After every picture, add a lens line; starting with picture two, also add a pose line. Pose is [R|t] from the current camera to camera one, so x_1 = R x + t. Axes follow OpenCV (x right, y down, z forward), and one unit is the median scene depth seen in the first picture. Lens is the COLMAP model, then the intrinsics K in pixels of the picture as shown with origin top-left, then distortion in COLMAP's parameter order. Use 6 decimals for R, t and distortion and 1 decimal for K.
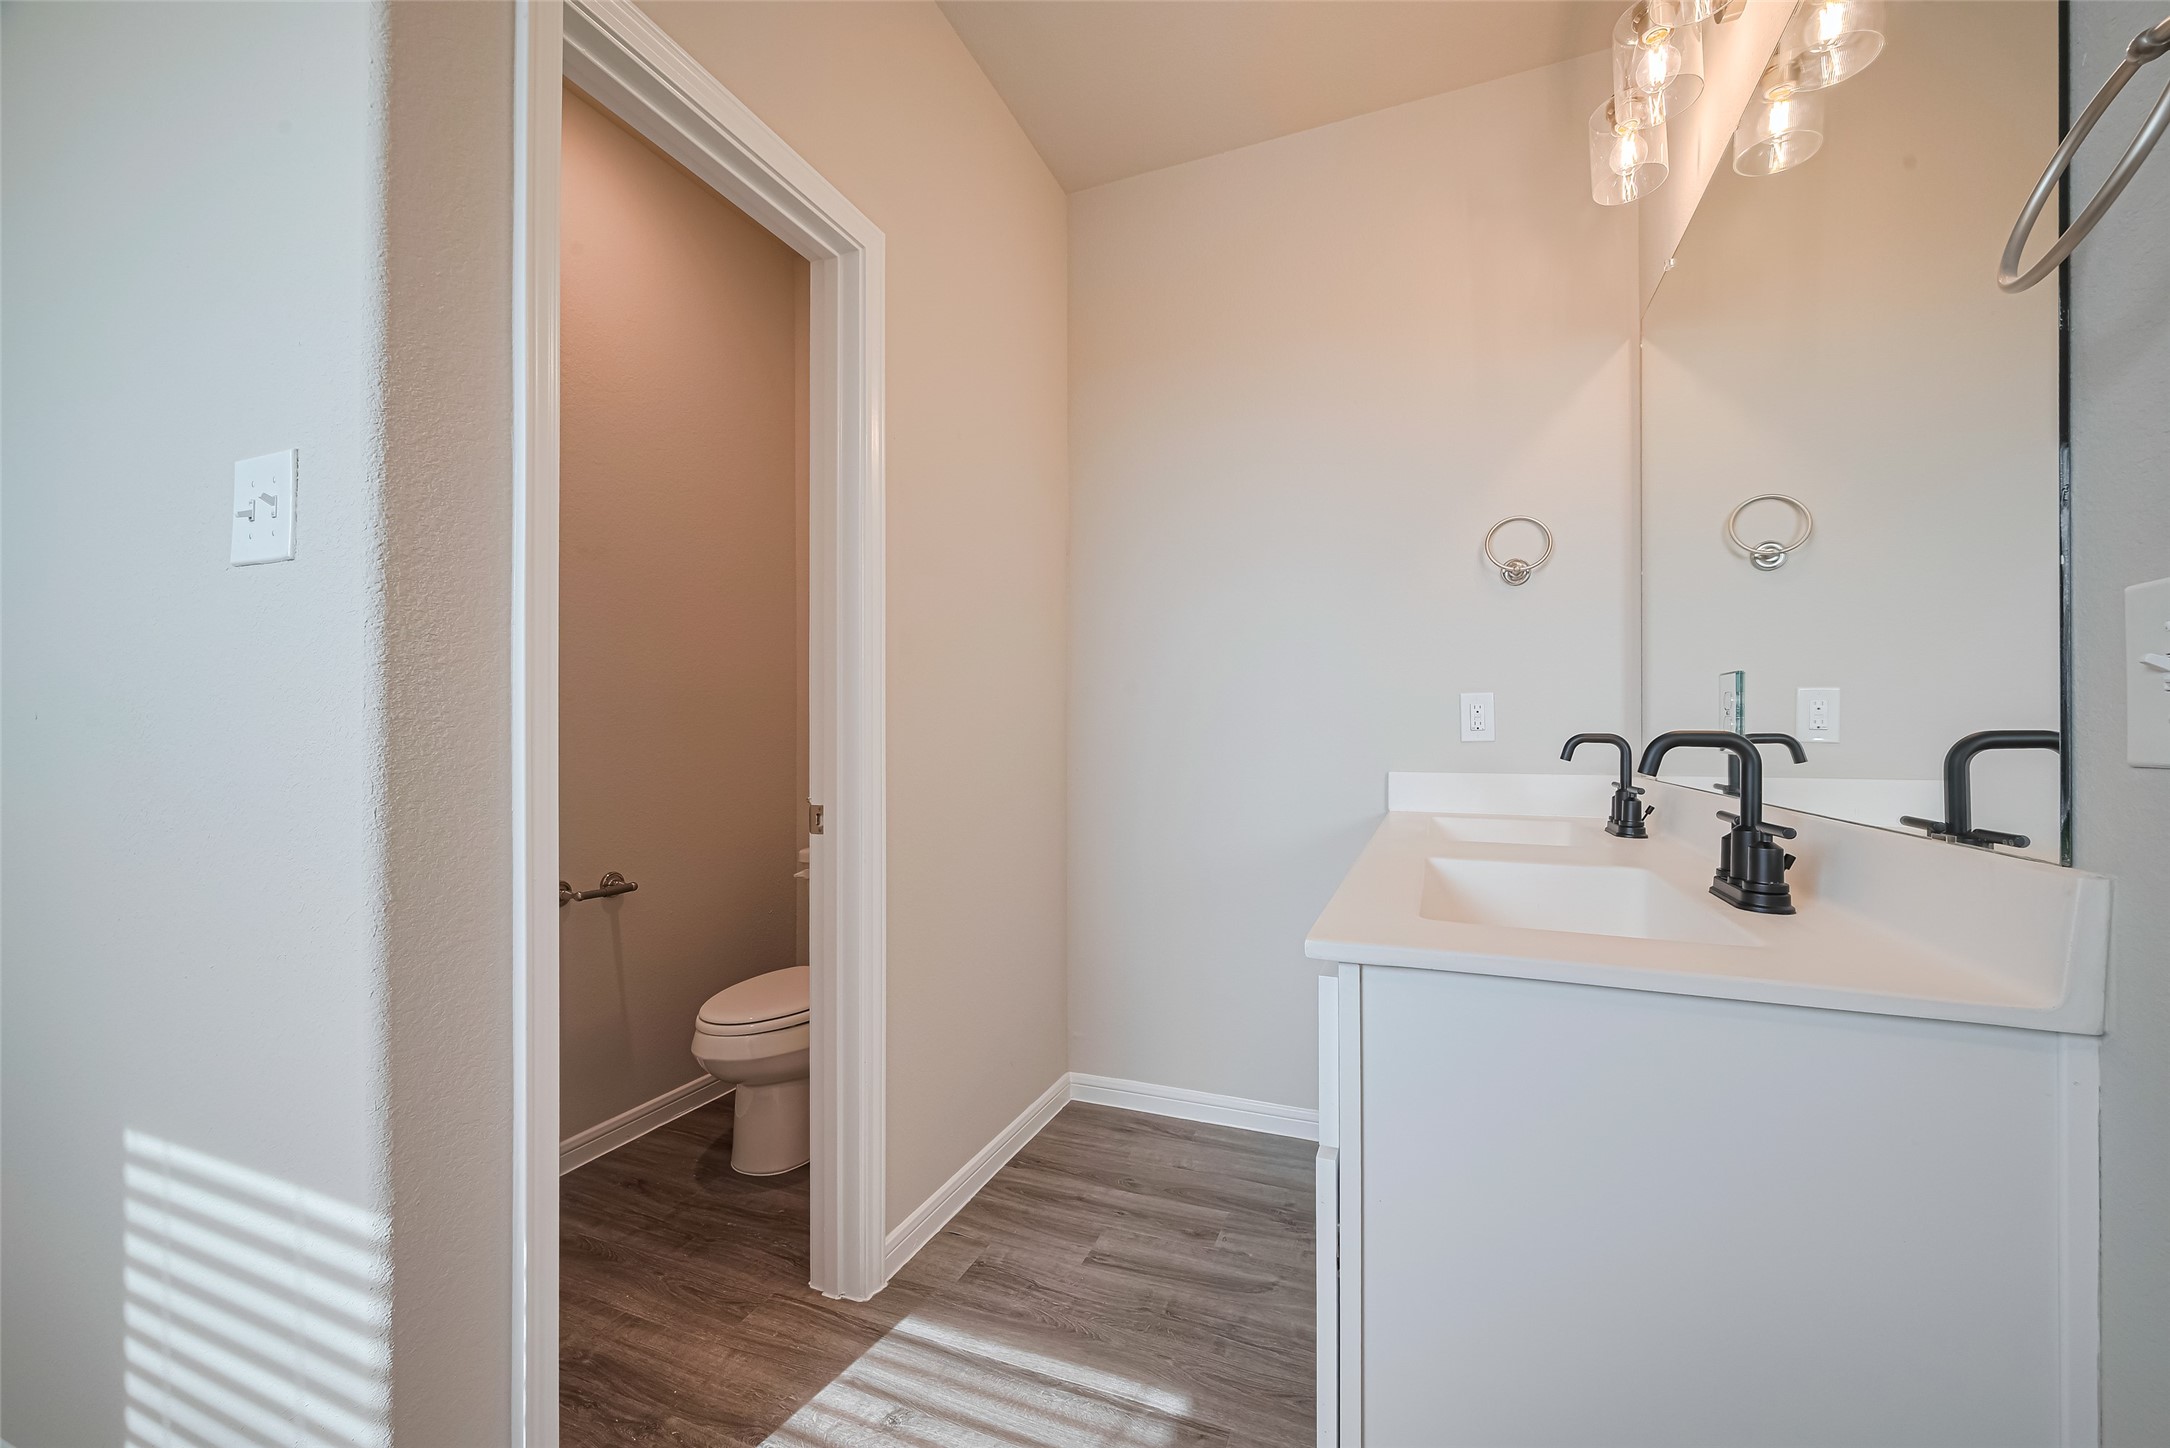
lens RADIAL K [[895.6, 0, 1062.1], [0, 895.6, 718.3], [0, 0, 1]] dist [-0.001636, 0.000872]
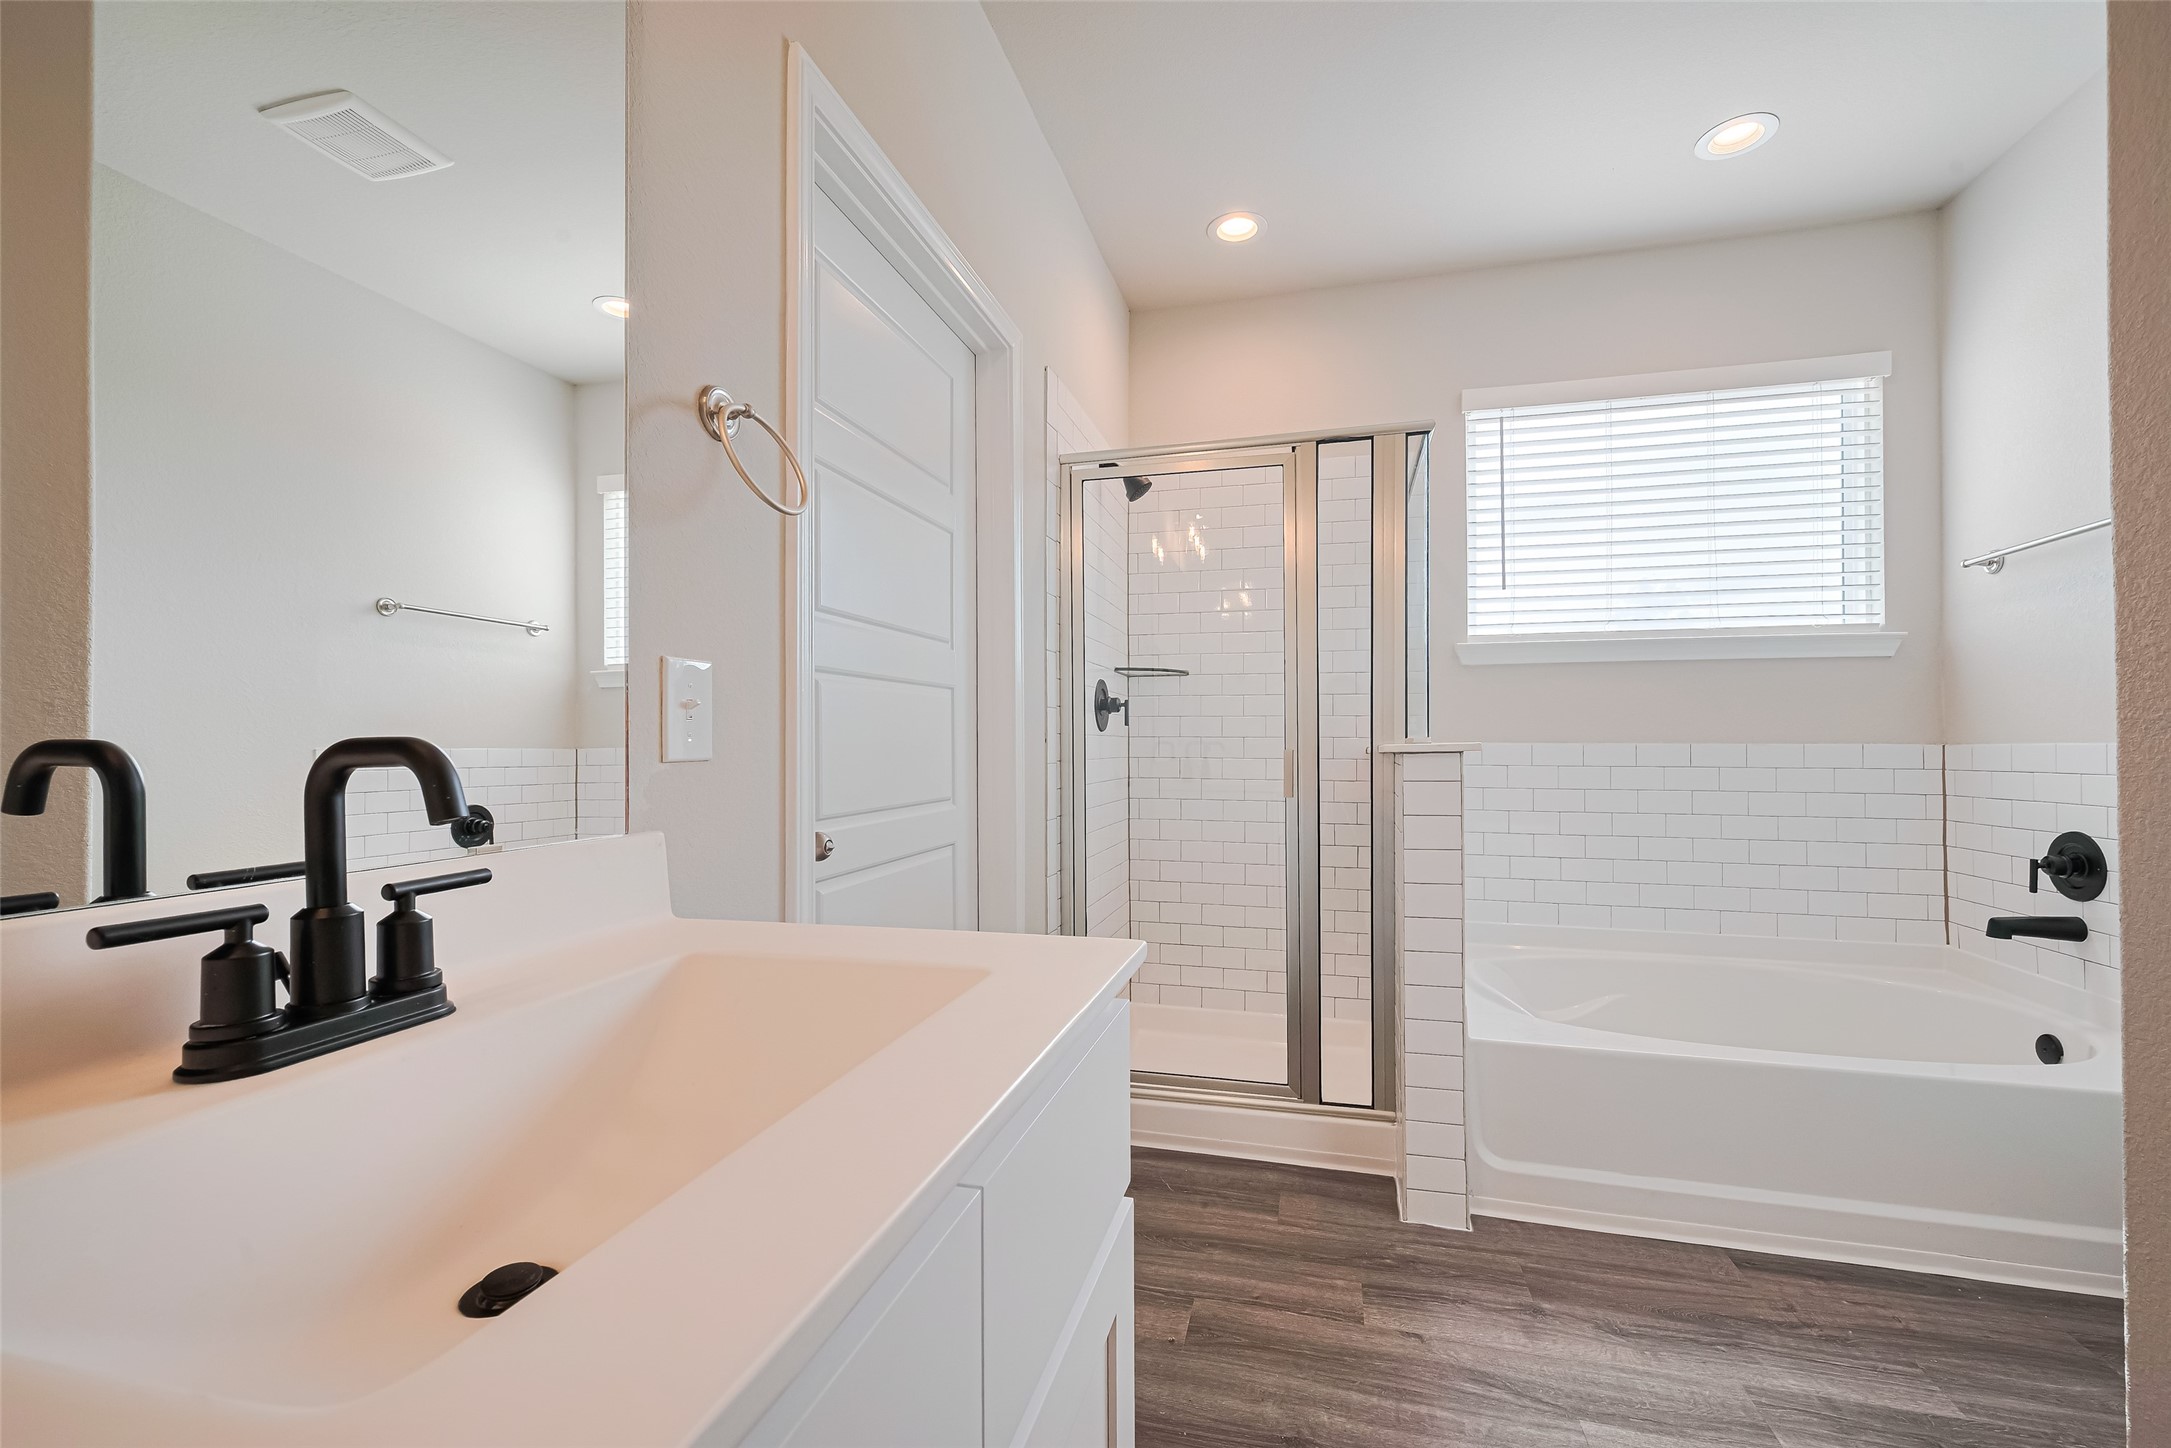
lens RADIAL K [[896.0, 0, 1063.3], [0, 896.0, 735.6], [0, 0, 1]] dist [-0.001636, 0.000872]
pose [[-0.993932, 0.008531, -0.109666, 0.373008], [0.009397, 0.999929, -0.007375, 0.011716], [0.109596, -0.008361, -0.993941, 1.458086]]
